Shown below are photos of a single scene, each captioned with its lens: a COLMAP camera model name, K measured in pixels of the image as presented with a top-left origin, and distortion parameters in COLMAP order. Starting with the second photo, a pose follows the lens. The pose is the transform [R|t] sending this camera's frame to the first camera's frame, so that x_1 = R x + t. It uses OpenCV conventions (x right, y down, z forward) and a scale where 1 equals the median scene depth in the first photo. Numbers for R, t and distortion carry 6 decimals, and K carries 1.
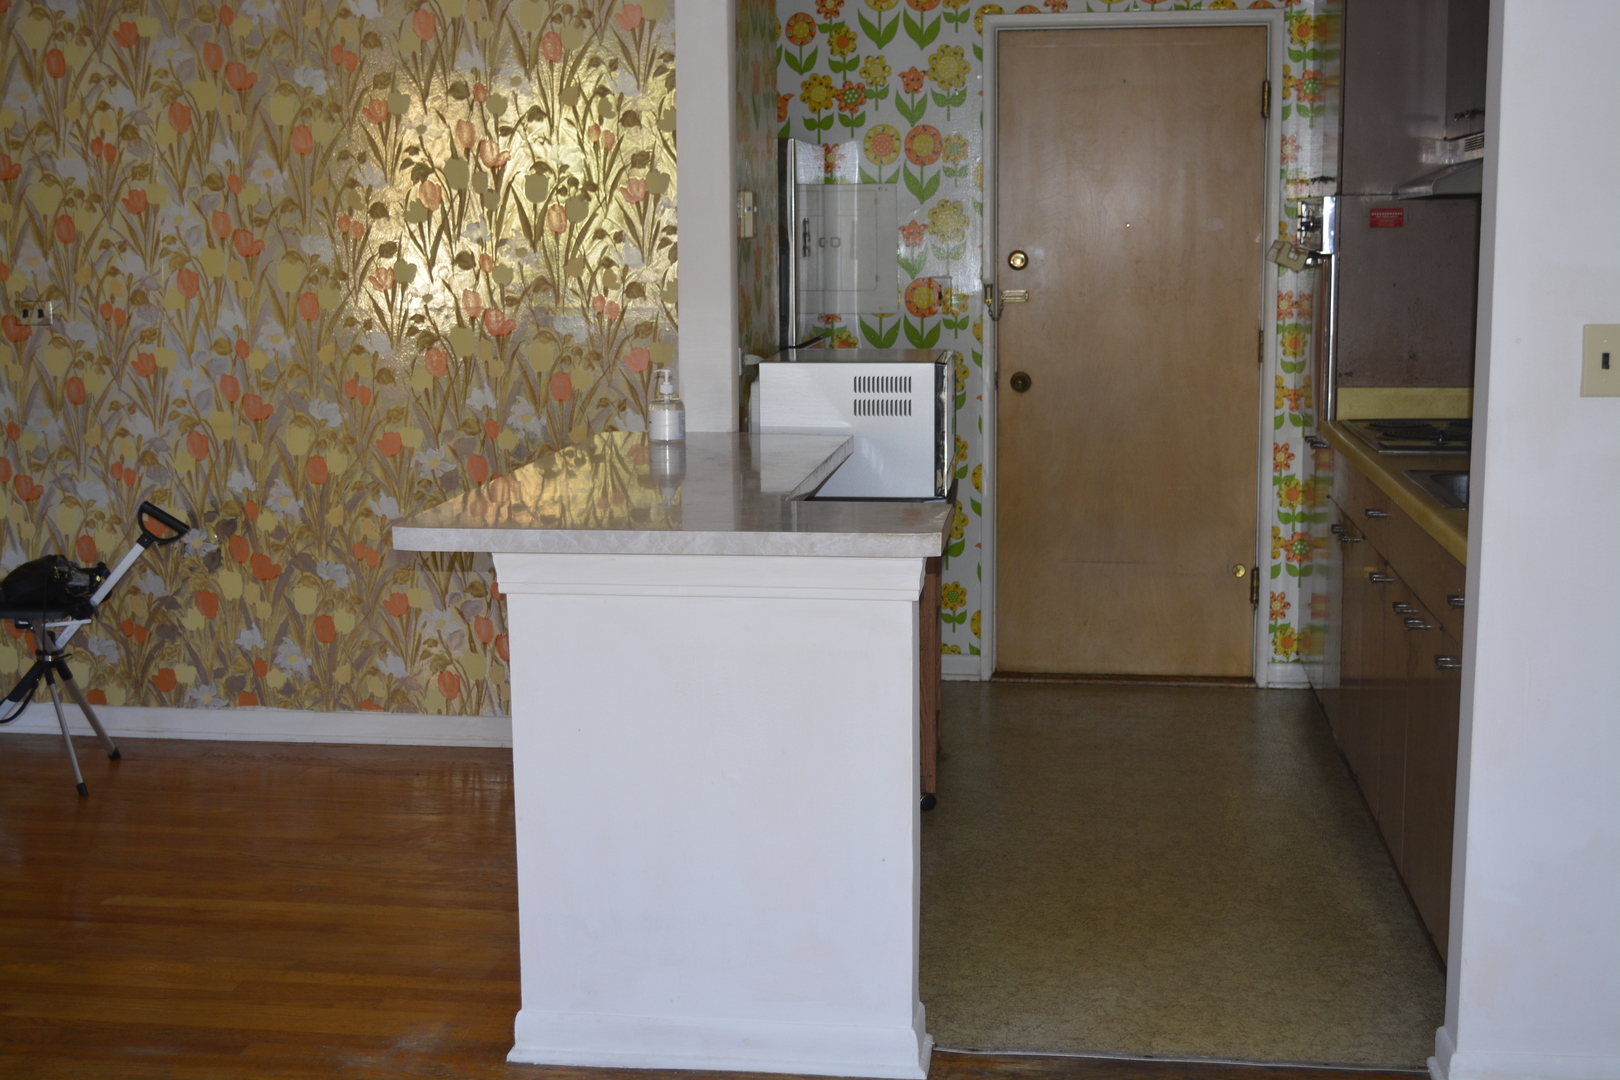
lens RADIAL K [[2031.6, 0, 810.0], [0, 2031.6, 534.5], [0, 0, 1]] dist [-0.032928, 0.000000]
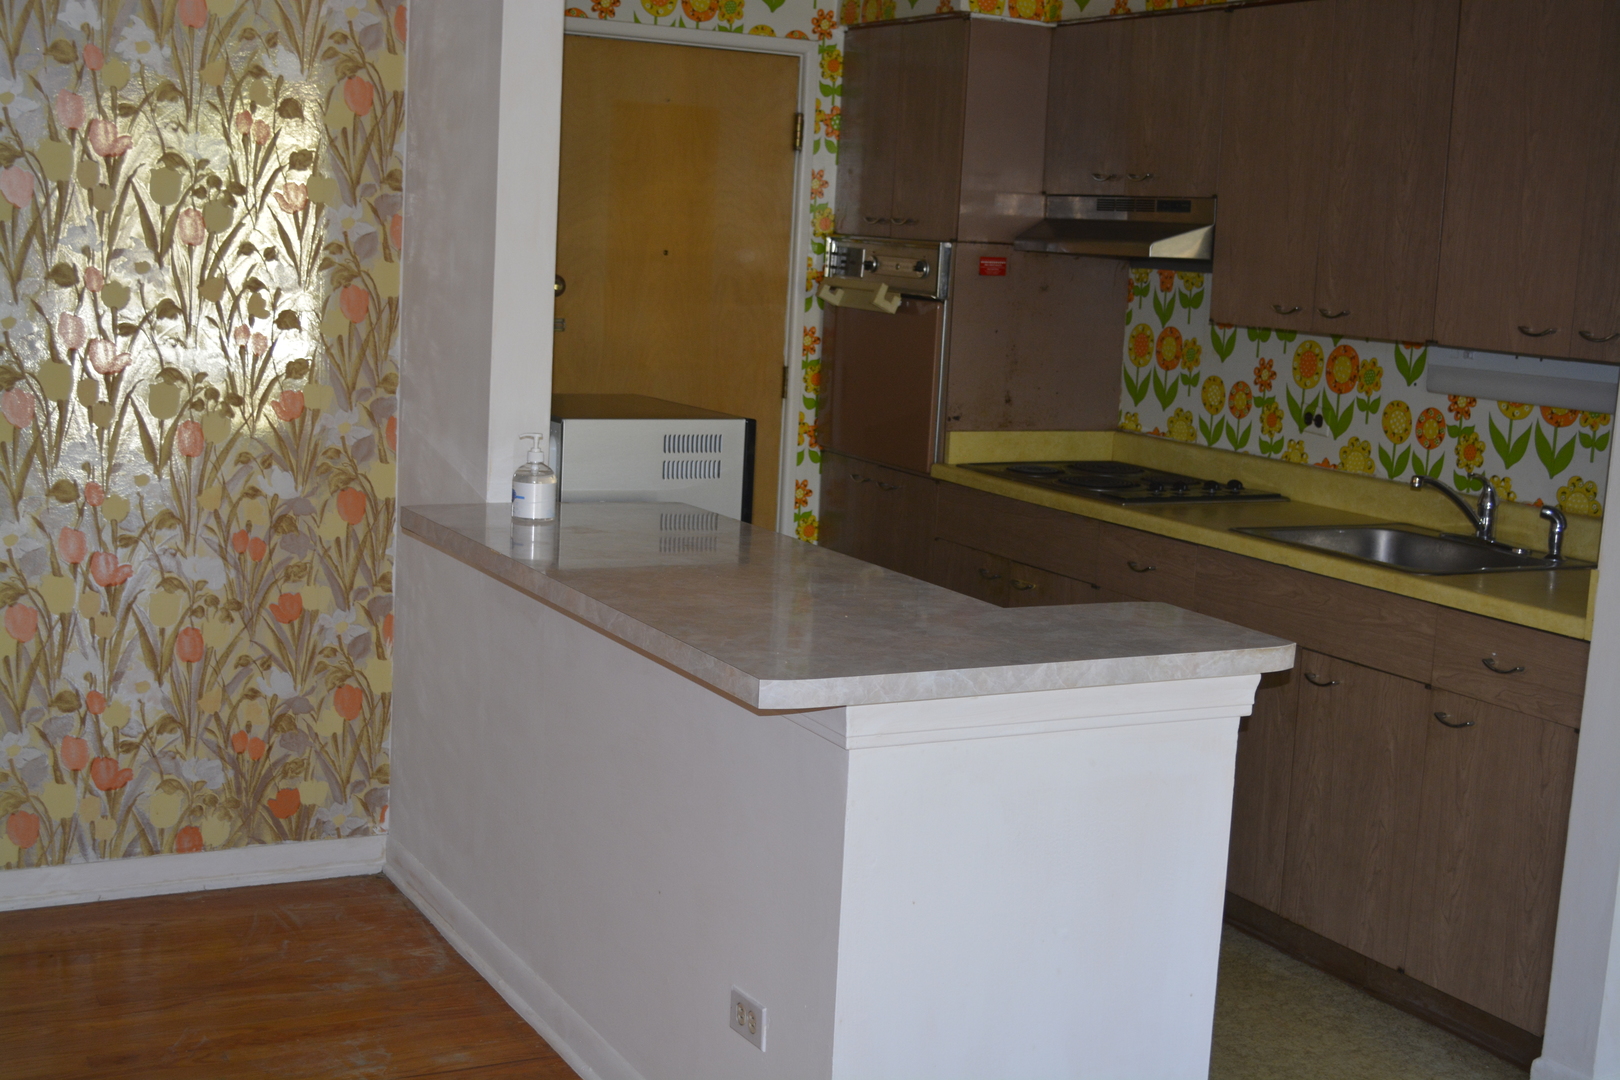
lens RADIAL K [[2031.6, 0, 809.2], [0, 2031.6, 545.5], [0, 0, 1]] dist [-0.032928, 0.000000]
pose [[0.807923, -0.041437, 0.587830, -0.398355], [0.029984, 0.999123, 0.029220, -0.047814], [-0.588525, -0.005982, 0.808457, 0.222431]]
